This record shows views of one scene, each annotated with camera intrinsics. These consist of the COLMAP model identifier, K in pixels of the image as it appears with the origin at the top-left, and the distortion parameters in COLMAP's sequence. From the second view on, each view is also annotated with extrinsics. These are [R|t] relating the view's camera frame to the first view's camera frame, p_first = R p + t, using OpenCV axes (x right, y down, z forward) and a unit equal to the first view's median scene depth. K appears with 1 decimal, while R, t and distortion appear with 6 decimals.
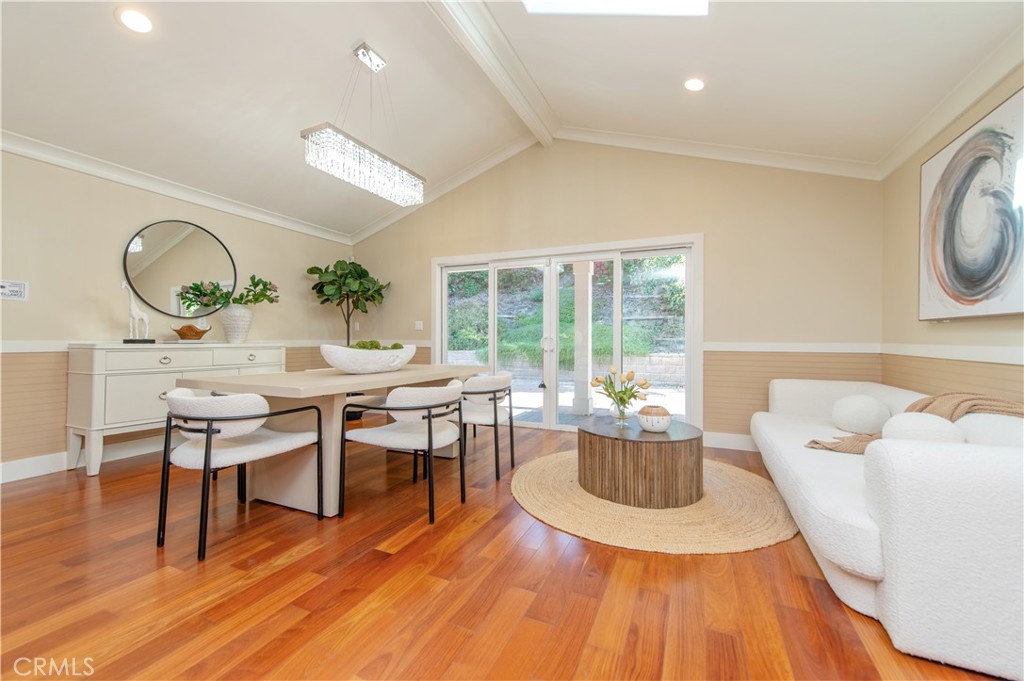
lens RADIAL K [[402.4, 0, 518.2], [0, 402.4, 335.1], [0, 0, 1]] dist [0.010169, -0.002451]
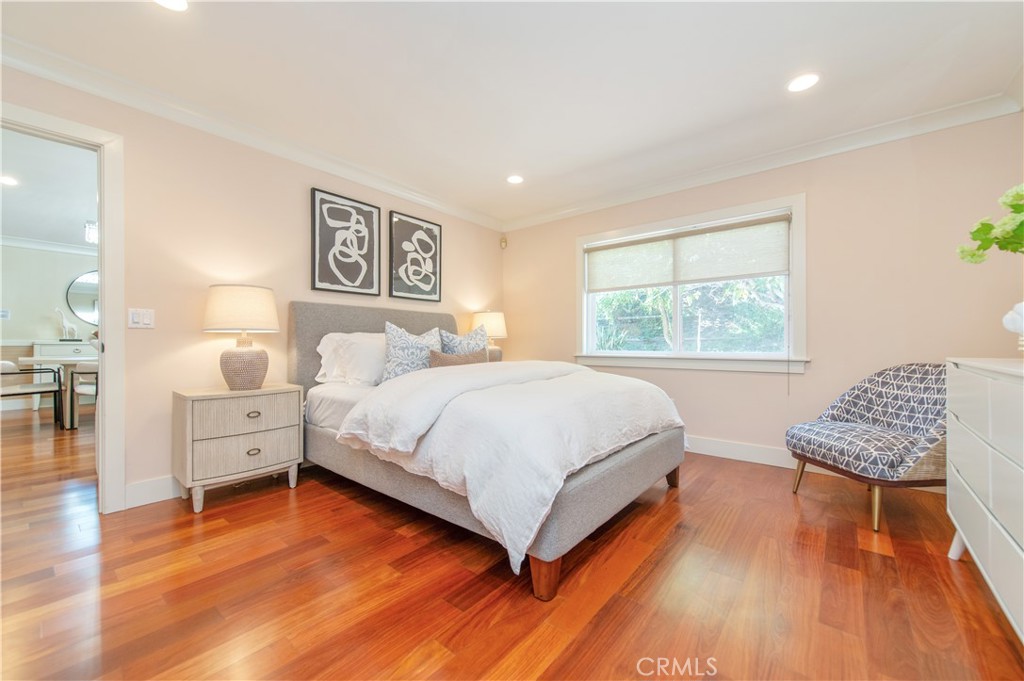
lens RADIAL K [[402.4, 0, 518.0], [0, 402.4, 343.5], [0, 0, 1]] dist [0.010169, -0.002451]
pose [[0.966133, -0.006068, -0.257973, 1.479689], [0.008426, 0.999932, 0.008034, 0.033148], [0.257907, -0.009935, 0.966119, -0.224053]]
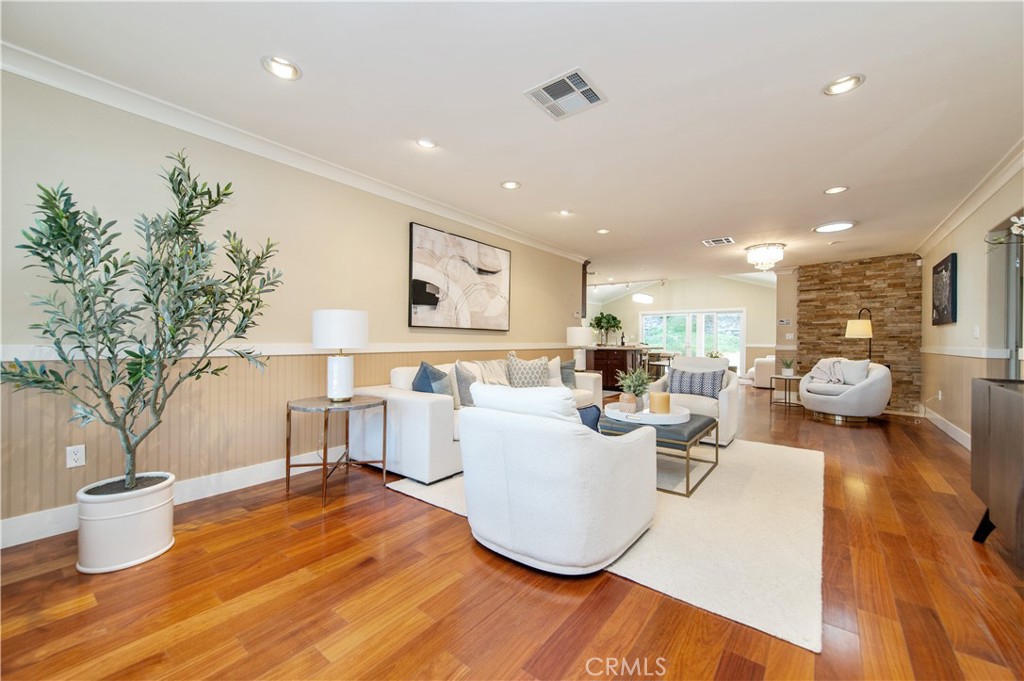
lens RADIAL K [[402.4, 0, 505.6], [0, 402.4, 337.6], [0, 0, 1]] dist [0.010169, -0.002451]
pose [[0.966354, -0.001723, -0.257209, -0.588539], [0.001707, 0.999999, -0.000286, -0.036464], [0.257209, -0.000162, 0.966356, -2.806079]]
